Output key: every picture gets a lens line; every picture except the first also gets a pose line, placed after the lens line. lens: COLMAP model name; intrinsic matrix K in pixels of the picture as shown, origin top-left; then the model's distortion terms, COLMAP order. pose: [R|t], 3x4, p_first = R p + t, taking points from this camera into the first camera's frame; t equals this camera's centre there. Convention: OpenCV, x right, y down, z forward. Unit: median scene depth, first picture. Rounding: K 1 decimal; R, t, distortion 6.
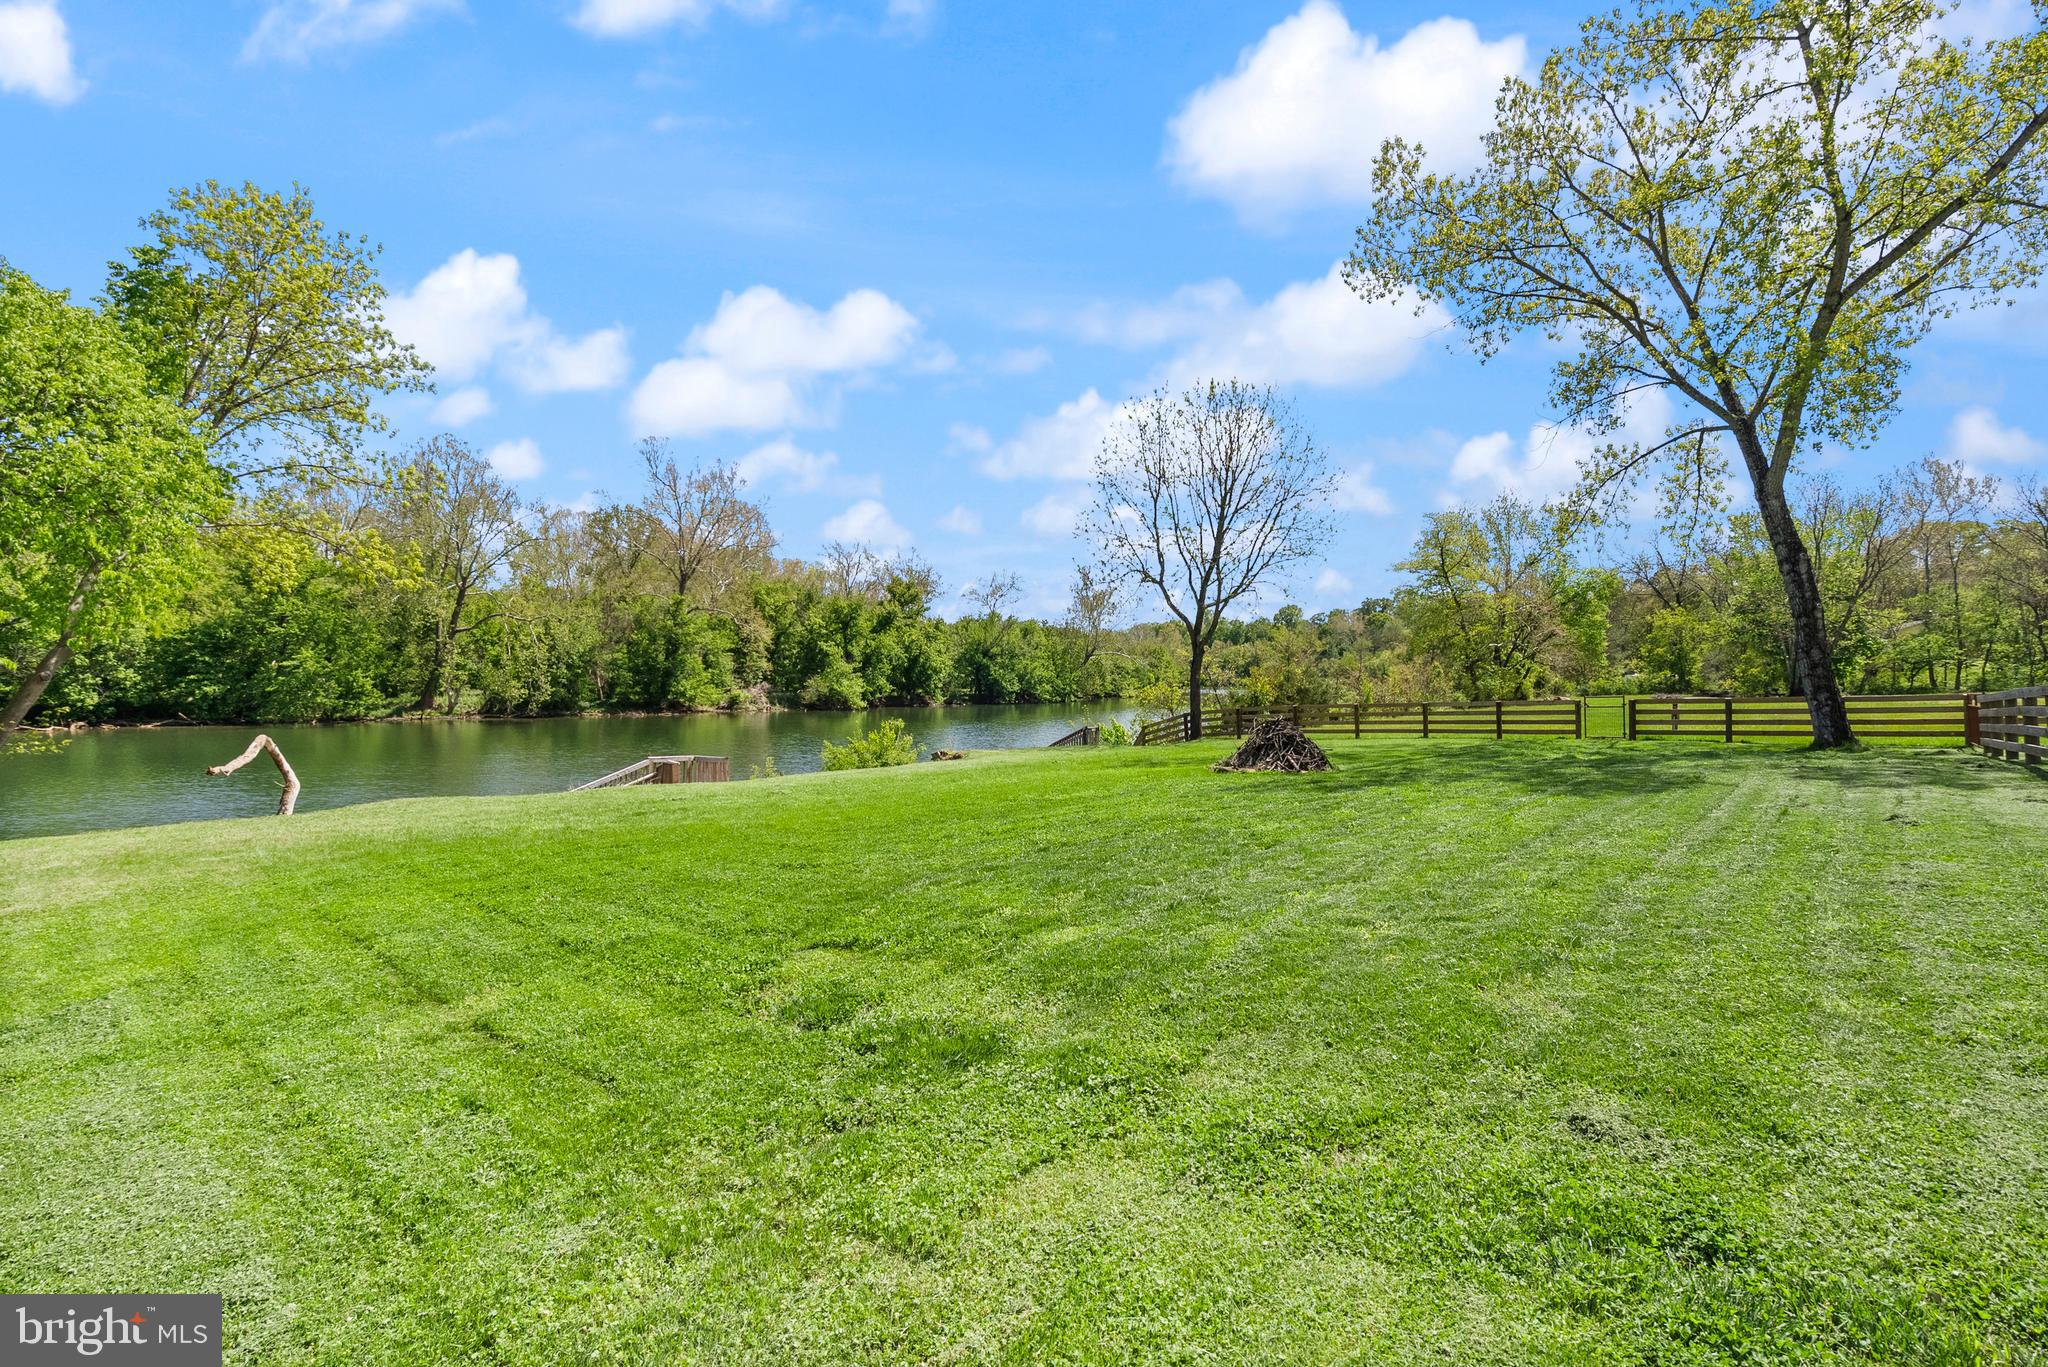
lens RADIAL K [[959.5, 0, 1017.1], [0, 959.5, 689.2], [0, 0, 1]] dist [-0.001254, 0.000429]
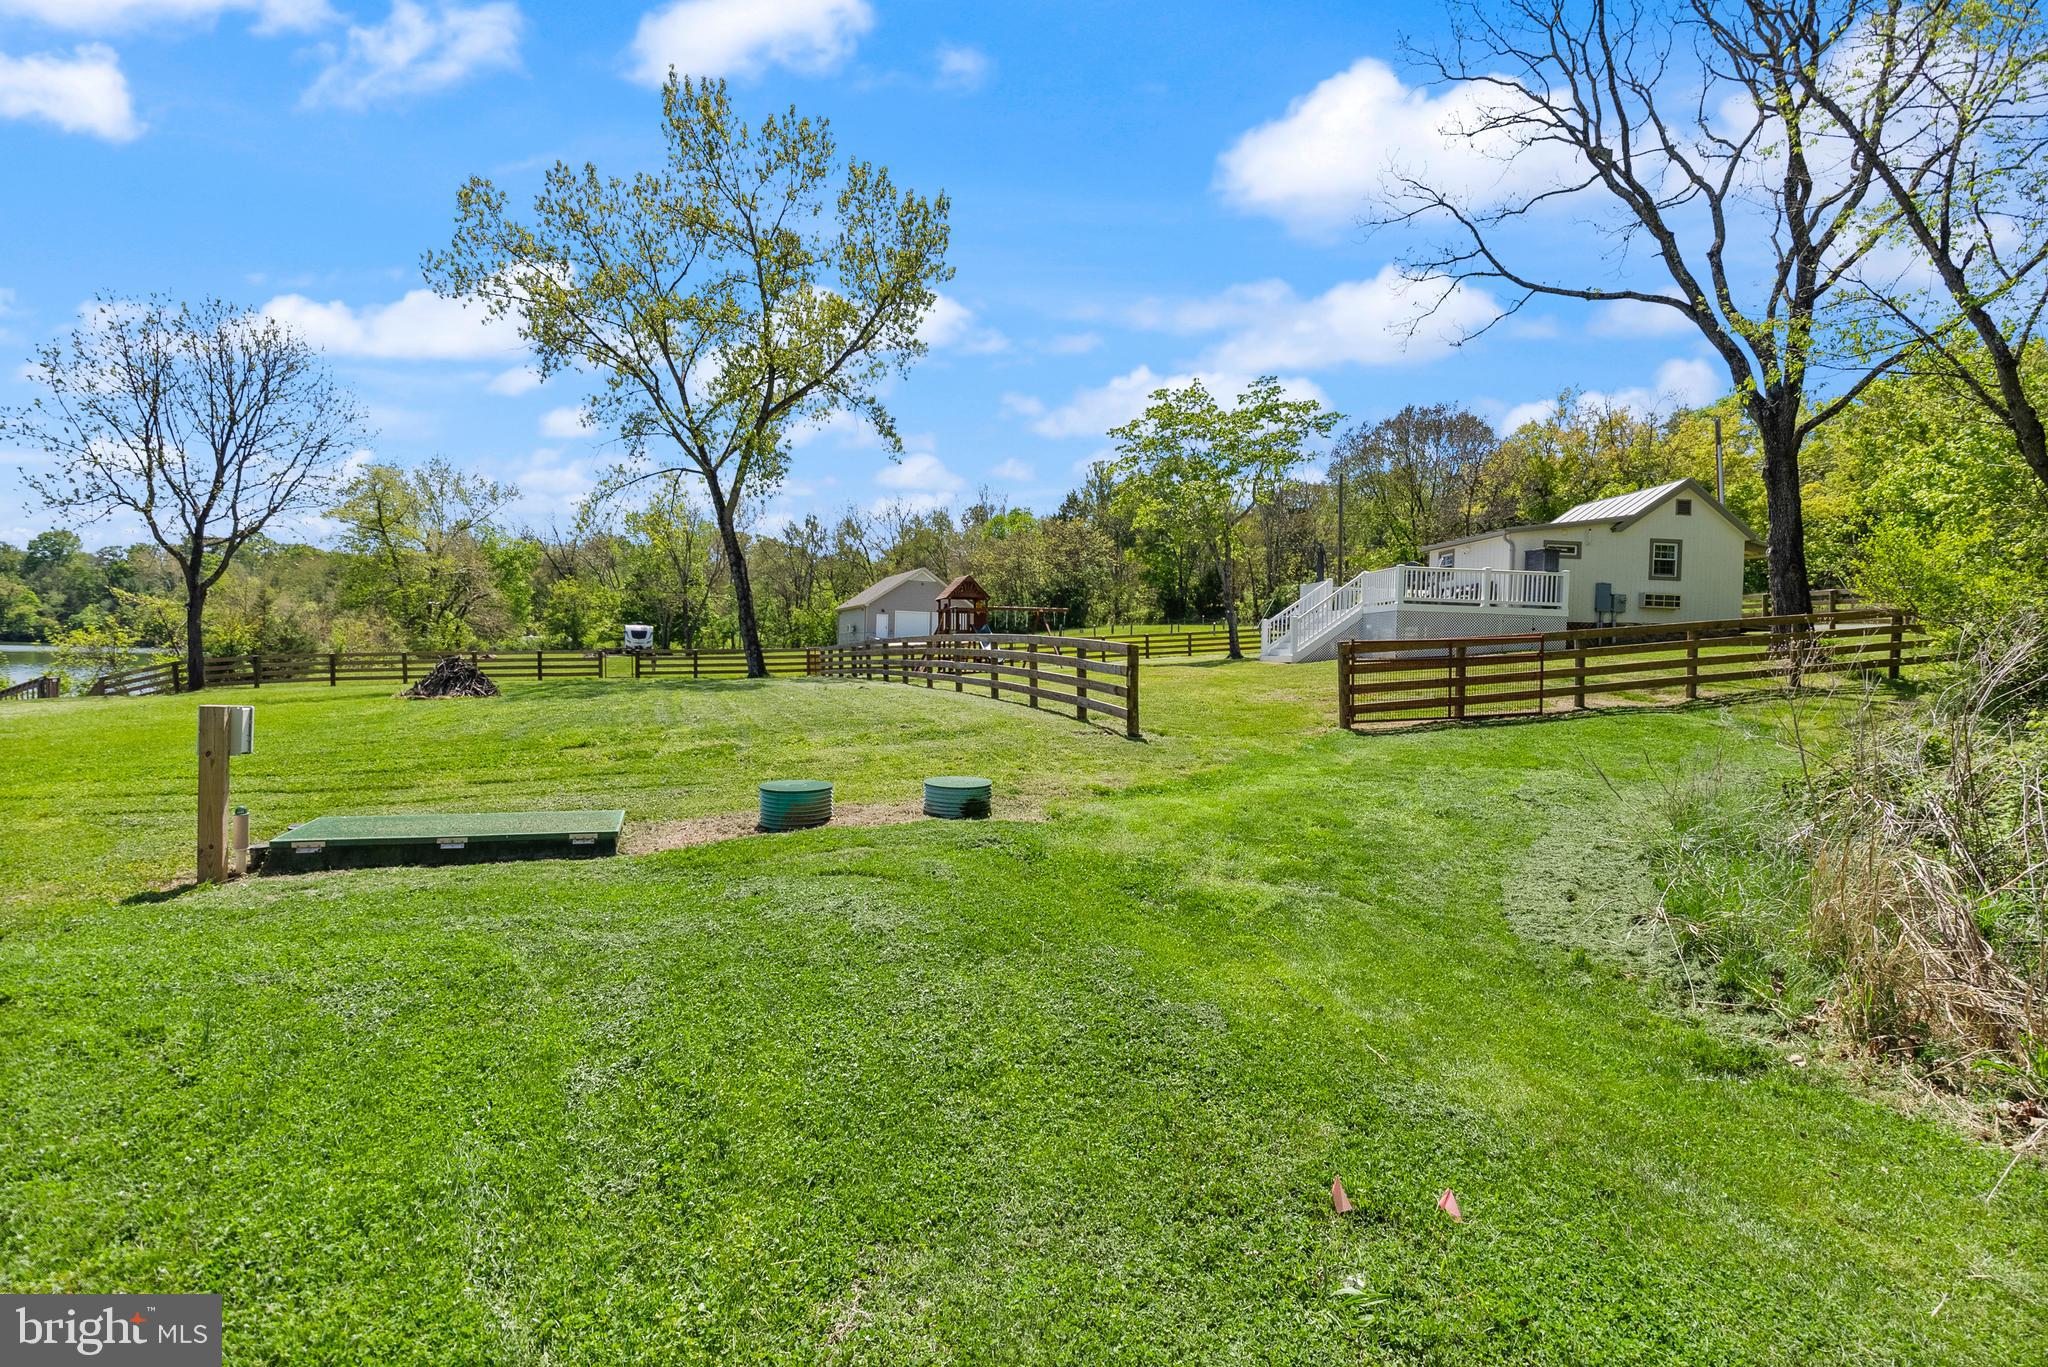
lens RADIAL K [[959.5, 0, 1017.1], [0, 959.5, 689.2], [0, 0, 1]] dist [-0.001254, 0.000429]
pose [[0.474688, -0.019873, 0.879930, -0.120263], [-0.015651, 0.999396, 0.031014, 0.005712], [-0.880015, -0.028494, 0.474091, -0.058389]]
